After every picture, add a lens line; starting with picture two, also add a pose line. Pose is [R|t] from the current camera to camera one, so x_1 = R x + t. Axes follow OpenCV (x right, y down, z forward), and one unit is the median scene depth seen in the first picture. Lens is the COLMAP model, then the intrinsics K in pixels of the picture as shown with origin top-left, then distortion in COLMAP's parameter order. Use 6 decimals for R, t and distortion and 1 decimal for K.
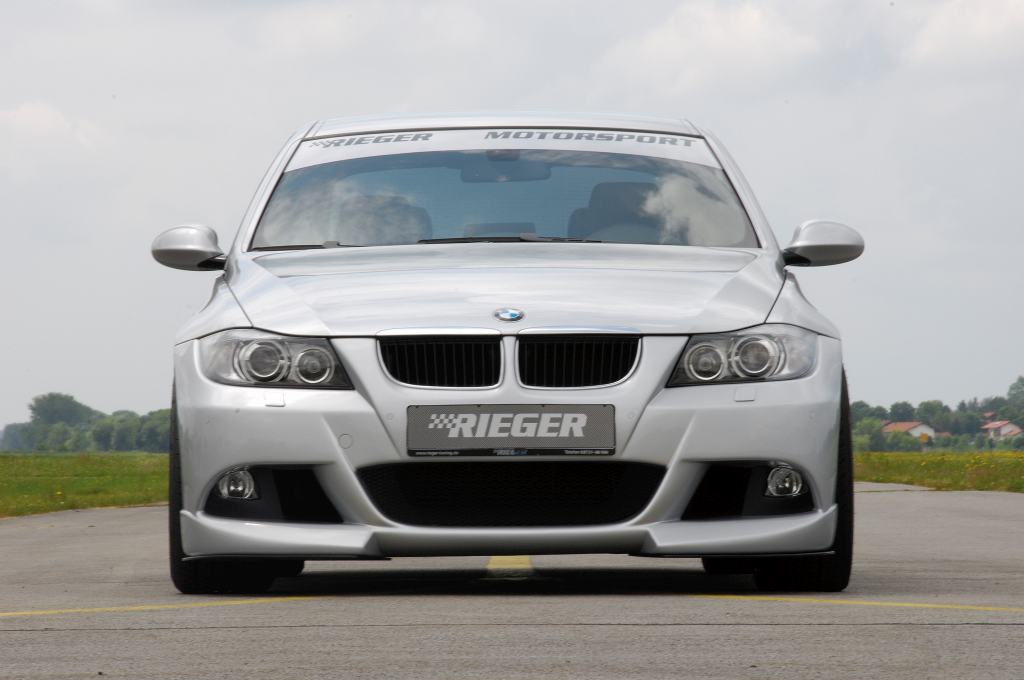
lens RADIAL K [[5386.9, 0, 512.0], [0, 5386.9, 340.0], [0, 0, 1]] dist [1.467062, -3.447158]
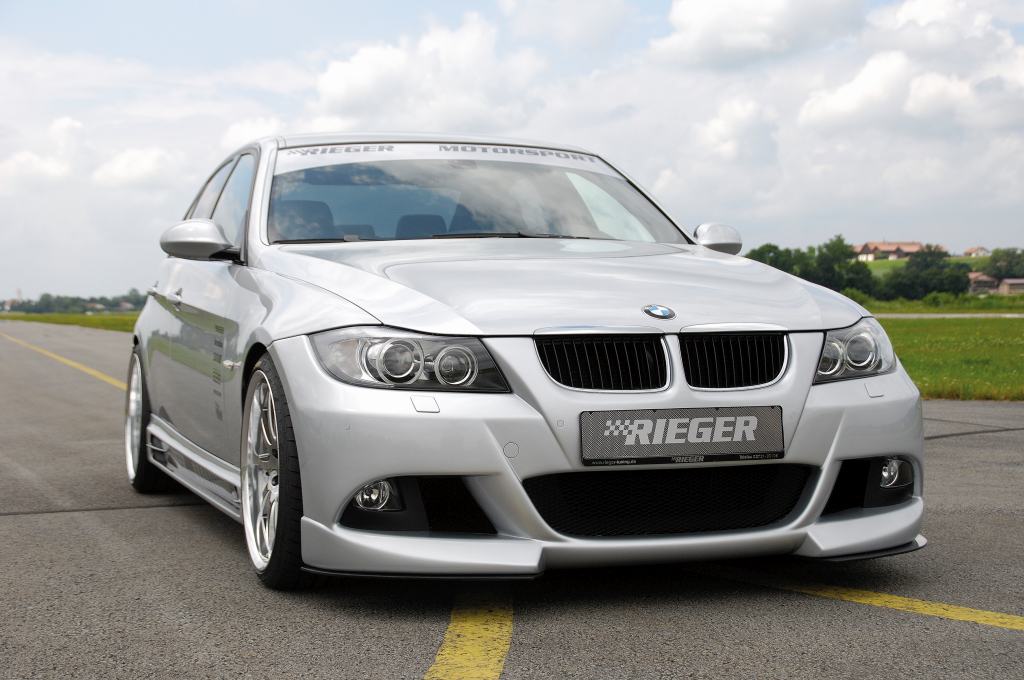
lens RADIAL K [[1678.7, 0, 512.0], [0, 1678.7, 340.0], [0, 0, 1]] dist [0.180262, -0.009406]
pose [[0.948861, -0.009748, 0.315543, -0.121074], [-0.002194, 0.999295, 0.037469, -0.010878], [-0.315686, -0.036246, 0.948171, 0.725781]]
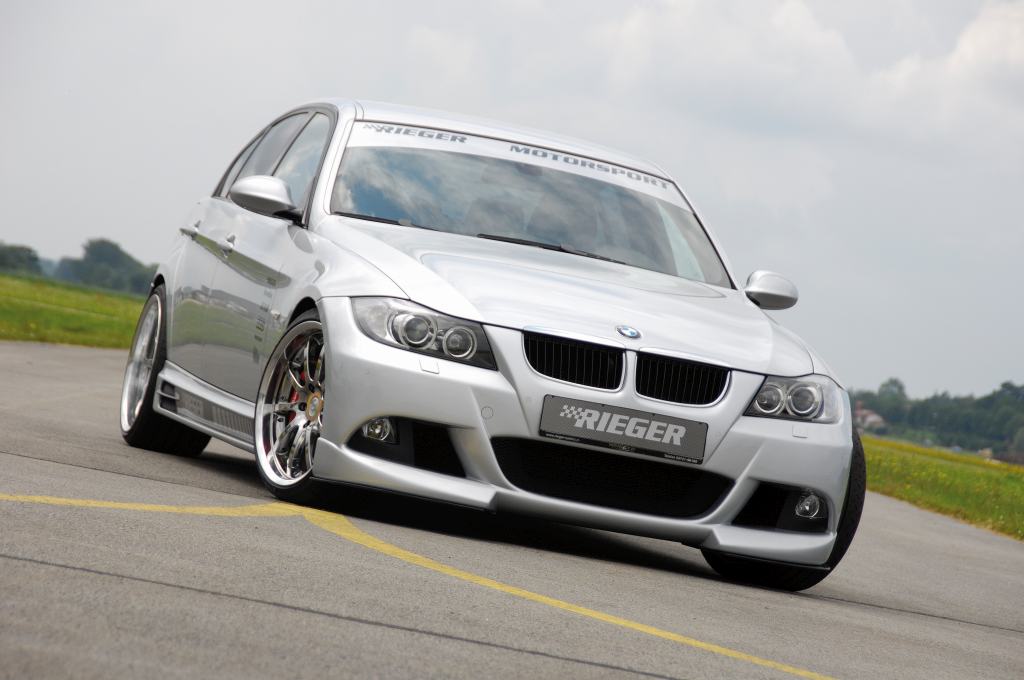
lens RADIAL K [[4466.3, 0, 512.0], [0, 4466.3, 340.0], [0, 0, 1]] dist [0.918228, 0.057130]
pose [[0.954119, 0.181325, 0.238283, -0.264475], [-0.191391, 0.981318, 0.019609, -0.017632], [-0.230276, -0.064314, 0.970998, 0.035246]]
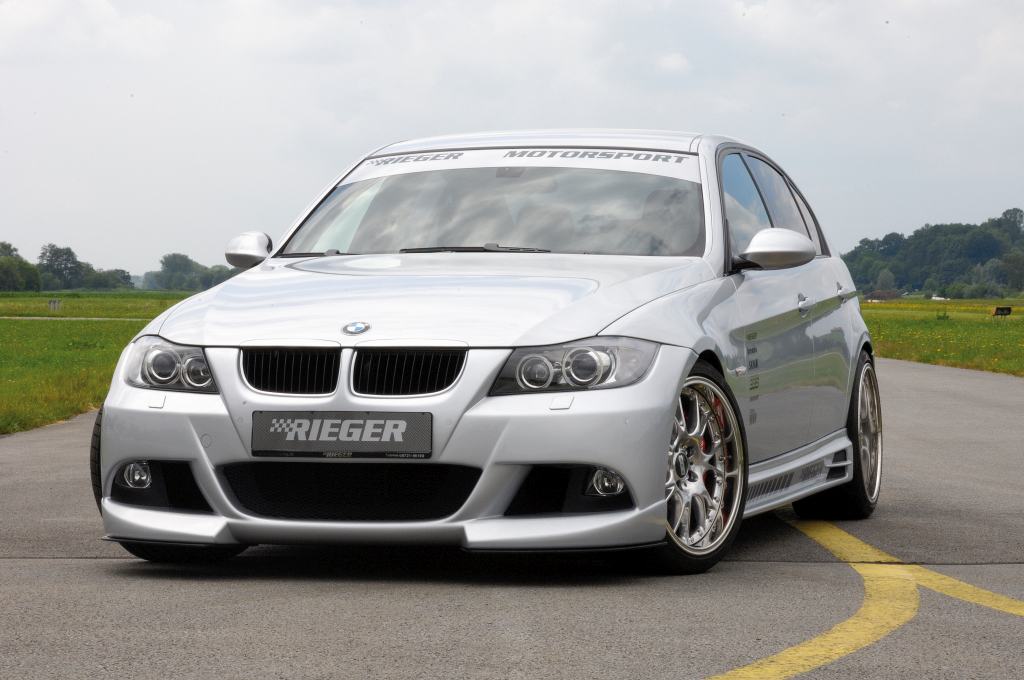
lens RADIAL K [[3380.0, 0, 512.0], [0, 3380.0, 340.0], [0, 0, 1]] dist [0.725012, 0.055984]
pose [[0.960343, 0.009606, -0.278656, 0.225370], [0.000389, 0.999359, 0.035792, -0.027269], [0.278822, -0.034481, 0.959724, 0.341780]]
